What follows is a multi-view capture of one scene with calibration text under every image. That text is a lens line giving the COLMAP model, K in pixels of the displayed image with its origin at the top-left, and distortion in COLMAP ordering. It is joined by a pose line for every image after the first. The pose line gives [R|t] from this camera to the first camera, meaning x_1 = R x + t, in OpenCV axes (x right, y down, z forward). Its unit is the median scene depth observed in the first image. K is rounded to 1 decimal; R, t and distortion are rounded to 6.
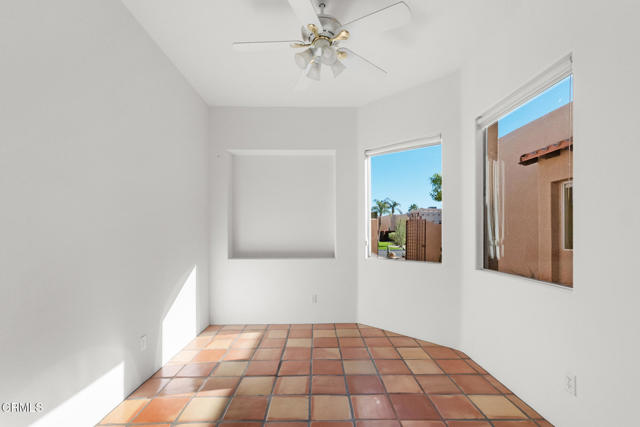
lens RADIAL K [[278.1, 0, 319.0], [0, 278.1, 232.5], [0, 0, 1]] dist [0.001711, 0.000370]
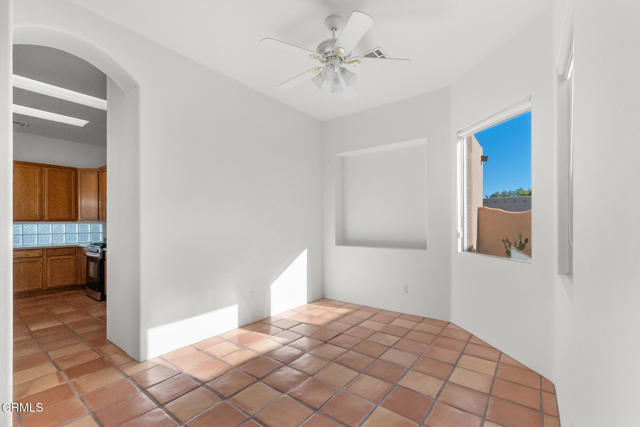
lens RADIAL K [[278.1, 0, 331.6], [0, 278.1, 221.7], [0, 0, 1]] dist [0.001711, 0.000370]
pose [[0.790620, -0.004622, -0.612290, 0.432492], [0.000572, 0.999977, -0.006810, 0.001482], [0.612307, 0.005034, 0.790604, 0.042989]]
